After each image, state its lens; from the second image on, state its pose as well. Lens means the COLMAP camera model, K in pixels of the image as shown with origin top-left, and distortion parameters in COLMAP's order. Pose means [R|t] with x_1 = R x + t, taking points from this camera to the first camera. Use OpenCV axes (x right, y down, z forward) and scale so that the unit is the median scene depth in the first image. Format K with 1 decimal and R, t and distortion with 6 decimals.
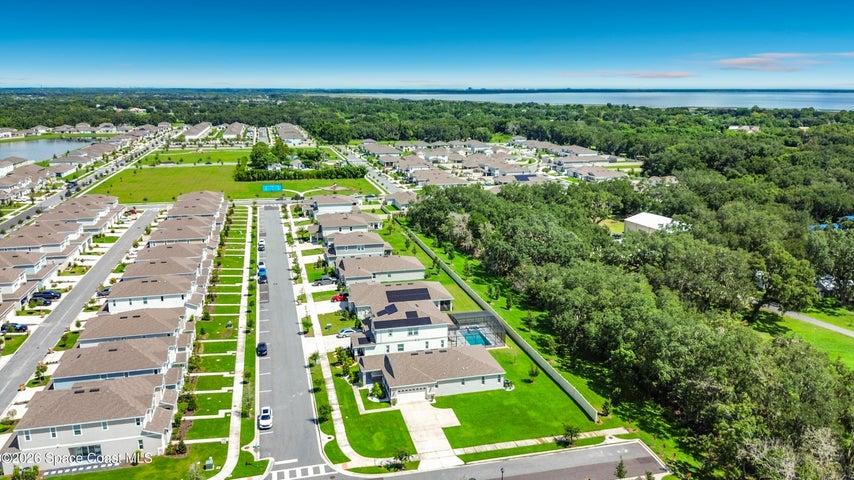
lens RADIAL K [[634.8, 0, 420.4], [0, 634.8, 235.1], [0, 0, 1]] dist [0.032030, -0.007585]
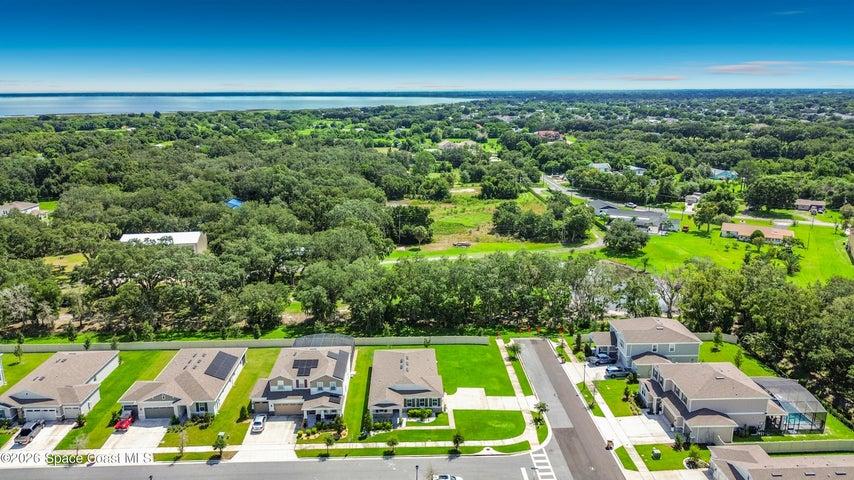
lens RADIAL K [[622.0, 0, 427.0], [0, 622.0, 240.0], [0, 0, 1]] dist [0.047059, -0.081328]
pose [[0.203658, -0.233152, 0.950875, -0.866185], [0.228500, 0.955727, 0.185402, -0.187261], [-0.952004, 0.179517, 0.247917, 0.626805]]
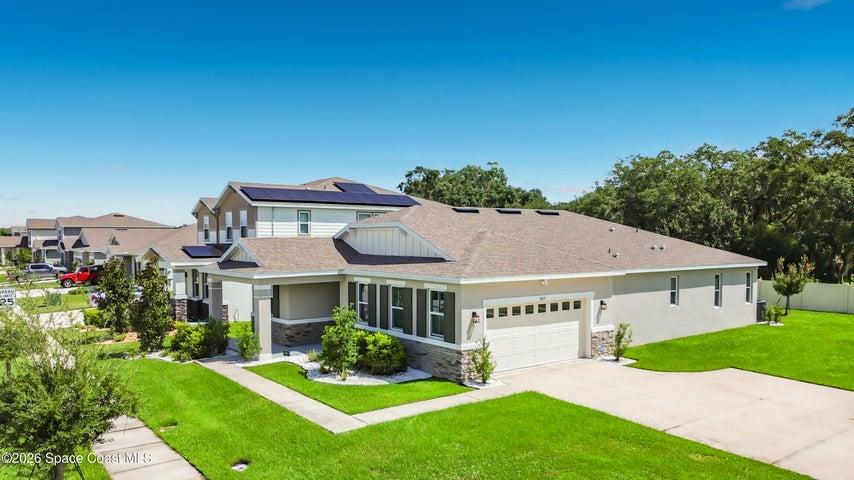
lens RADIAL K [[625.3, 0, 426.5], [0, 625.3, 295.2], [0, 0, 1]] dist [0.038589, -0.003932]
pose [[0.918419, -0.034017, 0.394145, -0.111431], [0.090719, 0.987857, -0.126130, 0.231377], [-0.385068, 0.151596, 0.910352, 0.734352]]
